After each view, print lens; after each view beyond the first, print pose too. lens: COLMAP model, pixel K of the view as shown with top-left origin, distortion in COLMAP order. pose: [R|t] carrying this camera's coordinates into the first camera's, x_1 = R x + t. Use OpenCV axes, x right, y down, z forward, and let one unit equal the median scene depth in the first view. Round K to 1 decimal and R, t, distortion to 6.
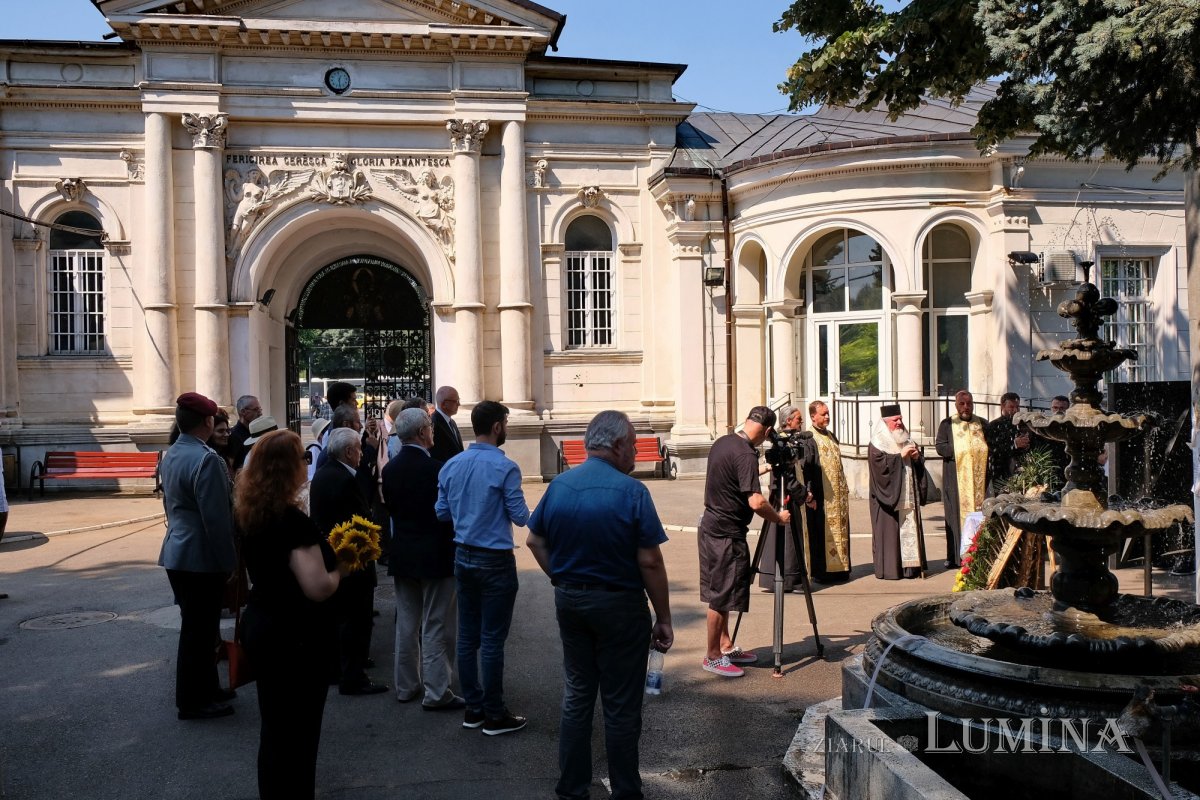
lens RADIAL K [[1088.6, 0, 600.0], [0, 1088.6, 400.0], [0, 0, 1]] dist [-0.002448, -0.007434]
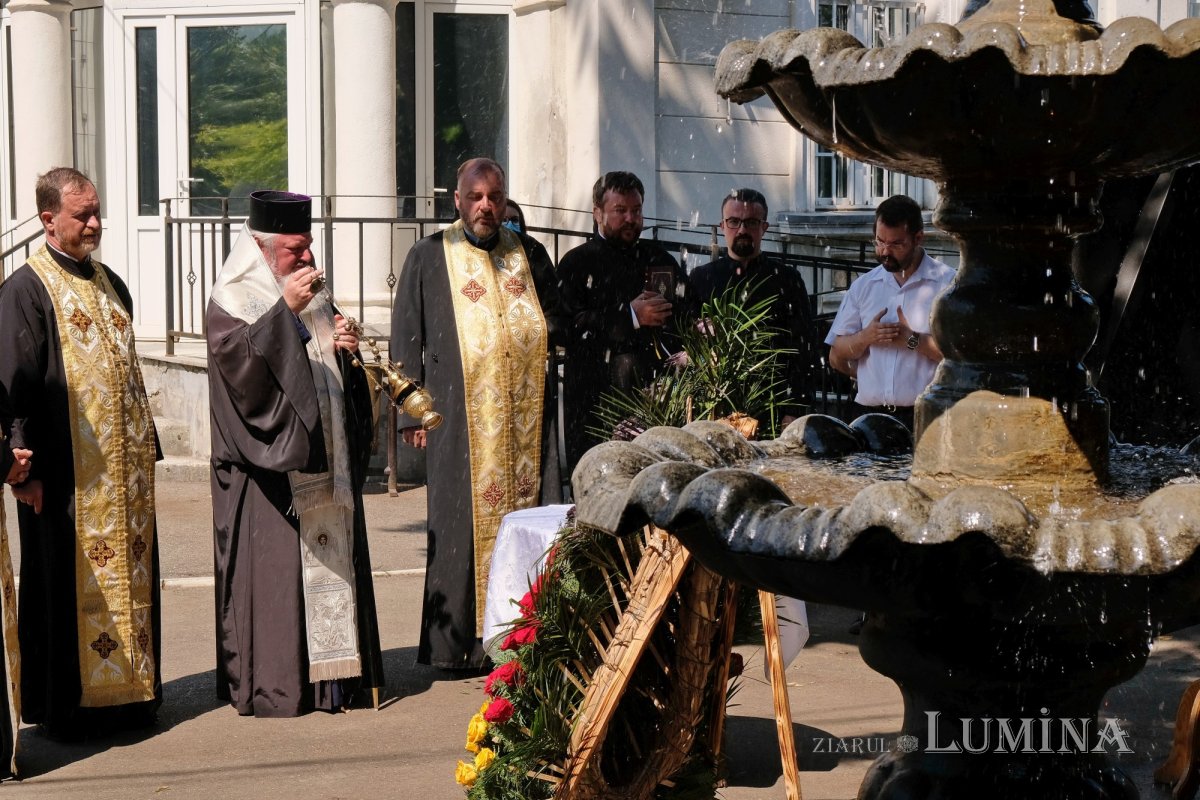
lens RADIAL K [[2140.0, 0, 600.0], [0, 2140.0, 400.0], [0, 0, 1]] dist [-0.011306, 0.141686]
pose [[0.931766, -0.005946, 0.363011, 0.122882], [-0.011562, 0.998873, 0.046037, 0.037844], [-0.362875, -0.047093, 0.930647, 0.368358]]
